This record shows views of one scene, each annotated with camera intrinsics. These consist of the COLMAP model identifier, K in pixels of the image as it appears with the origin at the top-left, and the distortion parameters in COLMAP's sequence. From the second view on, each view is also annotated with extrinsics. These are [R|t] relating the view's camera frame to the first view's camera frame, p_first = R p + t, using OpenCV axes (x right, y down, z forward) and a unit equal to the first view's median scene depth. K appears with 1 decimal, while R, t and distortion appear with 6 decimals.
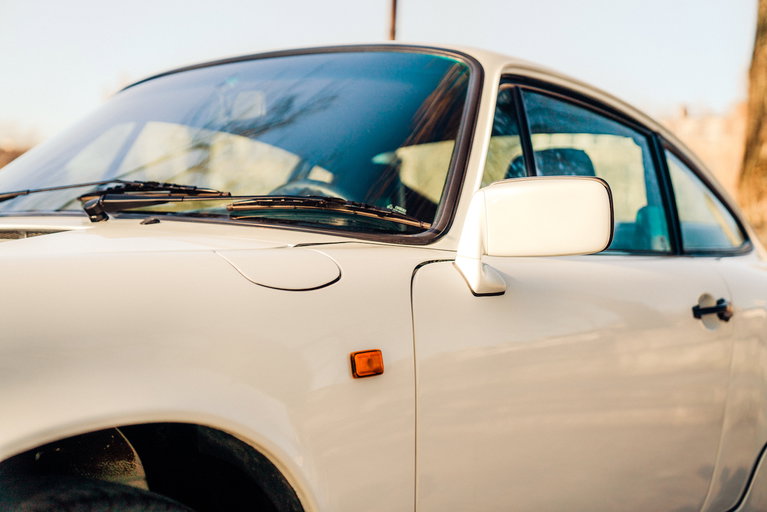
lens RADIAL K [[1152.7, 0, 383.5], [0, 1152.7, 256.0], [0, 0, 1]] dist [0.034107, 0.069822]
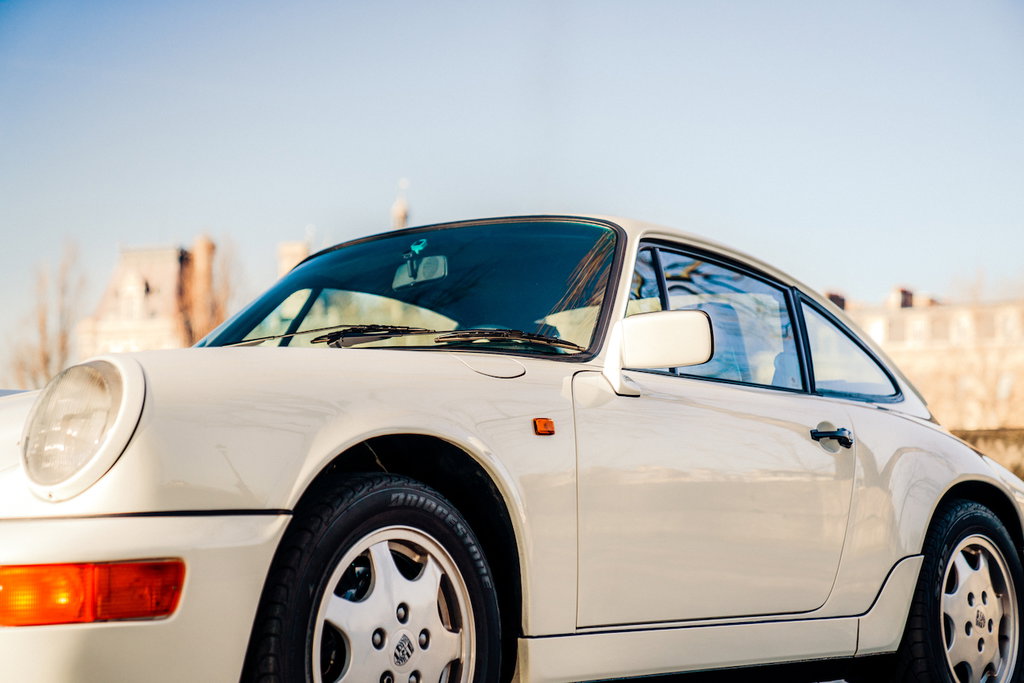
lens RADIAL K [[2056.3, 0, 512.0], [0, 2056.3, 341.5], [0, 0, 1]] dist [-0.012855, -0.048340]
pose [[0.999821, -0.018149, -0.005285, -0.027492], [0.017516, 0.994633, -0.101973, 0.176668], [0.007108, 0.101862, 0.994773, -1.195637]]
